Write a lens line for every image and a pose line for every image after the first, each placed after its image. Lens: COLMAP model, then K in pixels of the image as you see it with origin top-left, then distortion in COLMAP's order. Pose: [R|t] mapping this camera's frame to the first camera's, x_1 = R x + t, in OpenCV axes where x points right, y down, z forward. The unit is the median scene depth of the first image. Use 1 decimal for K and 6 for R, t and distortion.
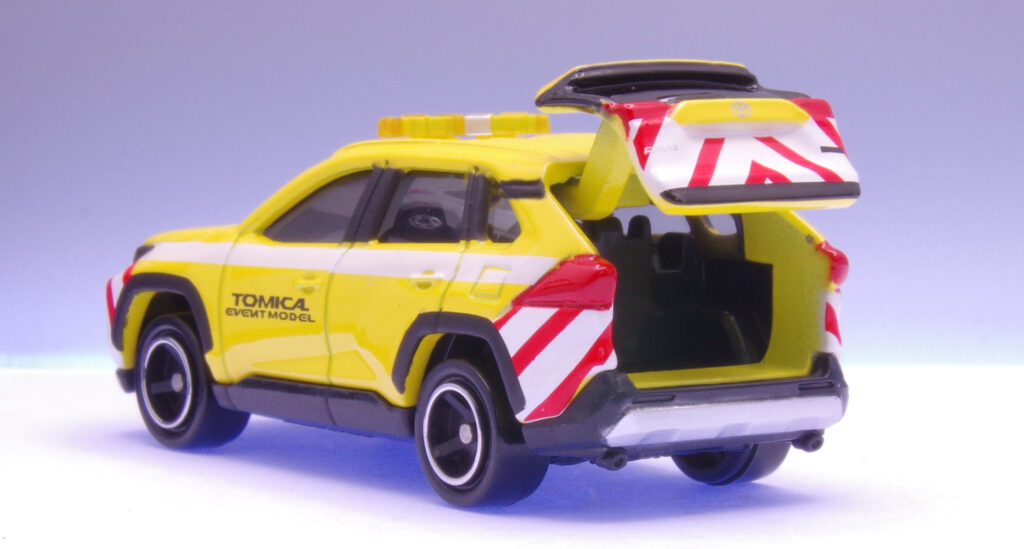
lens RADIAL K [[3928.3, 0, 512.0], [0, 3928.3, 274.5], [0, 0, 1]] dist [0.030107, 0.209922]
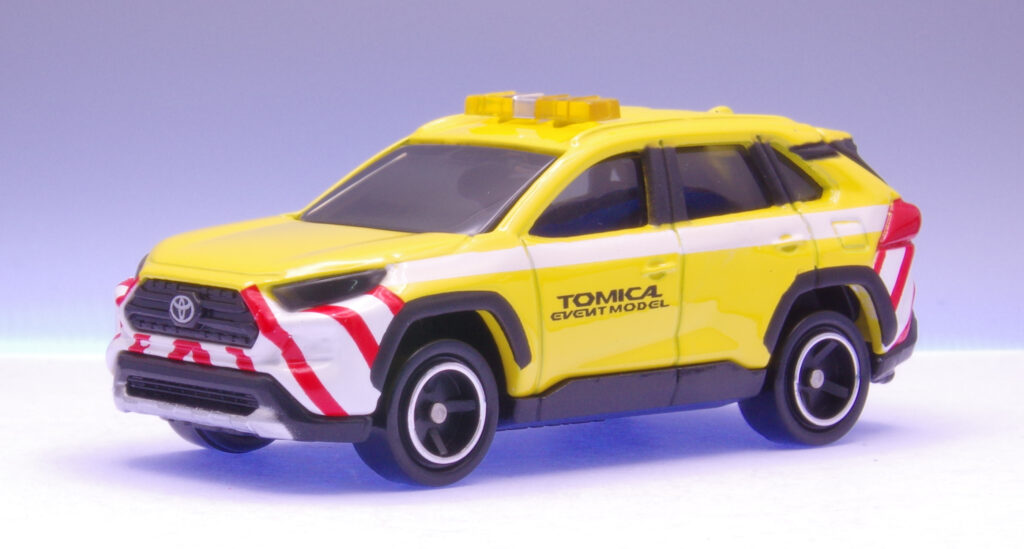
lens RADIAL K [[3928.3, 0, 512.0], [0, 3928.3, 274.5], [0, 0, 1]] dist [0.030107, 0.209922]
pose [[-0.079792, -0.099904, 0.991793, -1.027283], [0.065252, 0.992307, 0.105206, -0.102665], [-0.994674, 0.073111, -0.072659, 1.098010]]
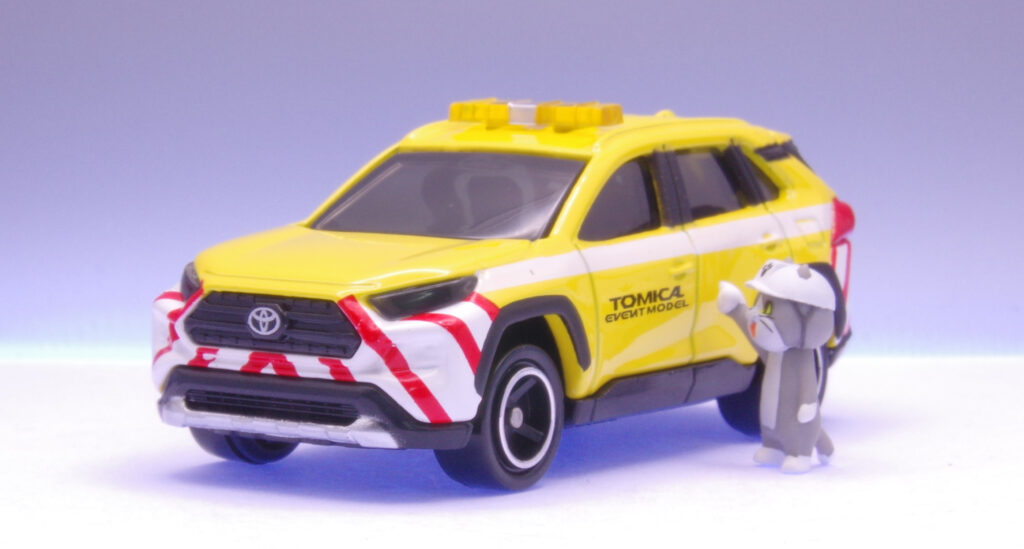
lens RADIAL K [[3928.3, 0, 512.0], [0, 3928.3, 274.5], [0, 0, 1]] dist [0.030107, 0.209922]
pose [[-0.325384, -0.093877, 0.940910, -0.987318], [0.061405, 0.990862, 0.120095, -0.120545], [-0.943586, 0.096854, -0.316646, 1.350377]]
